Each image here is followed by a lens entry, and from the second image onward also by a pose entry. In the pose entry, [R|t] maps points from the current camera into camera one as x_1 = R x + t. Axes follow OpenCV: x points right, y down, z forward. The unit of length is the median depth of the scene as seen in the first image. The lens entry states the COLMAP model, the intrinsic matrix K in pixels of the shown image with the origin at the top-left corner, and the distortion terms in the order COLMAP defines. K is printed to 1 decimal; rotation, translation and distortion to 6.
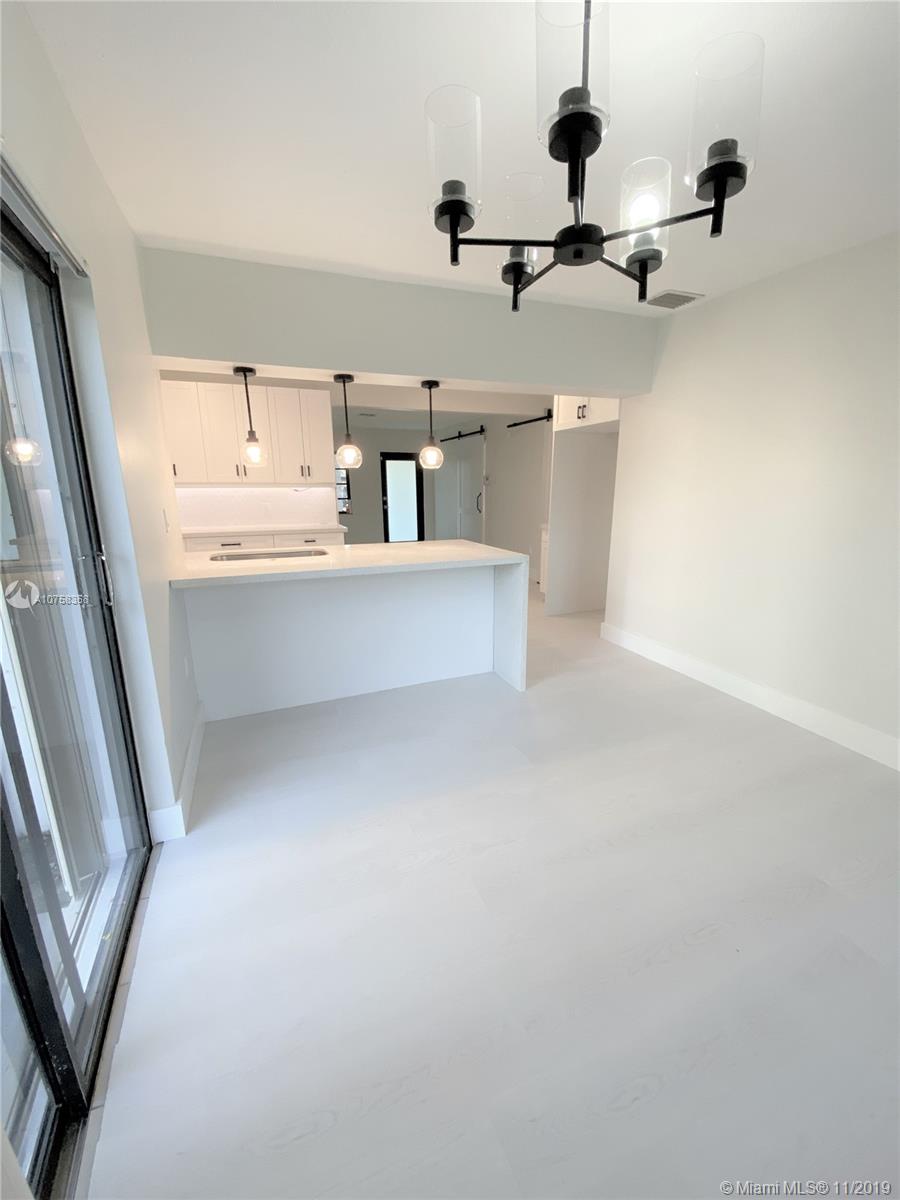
lens RADIAL K [[482.0, 0, 450.0], [0, 482.0, 600.0], [0, 0, 1]] dist [0.124093, 0.000013]
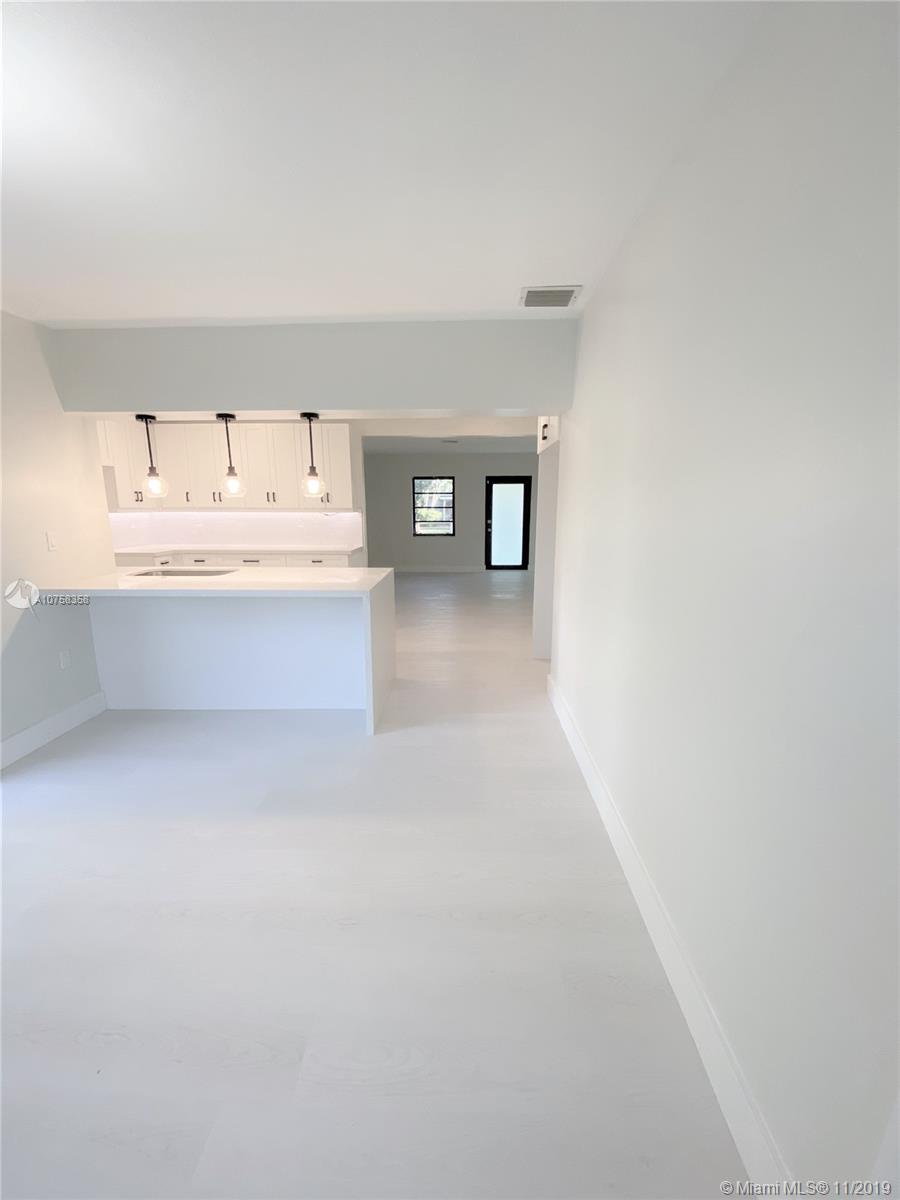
lens RADIAL K [[482.0, 0, 450.0], [0, 482.0, 600.0], [0, 0, 1]] dist [0.124093, 0.000013]
pose [[0.896488, 0.081781, -0.435454, 0.515017], [-0.098528, 0.995006, -0.015974, -0.052135], [0.431973, 0.057225, 0.900069, 0.163846]]
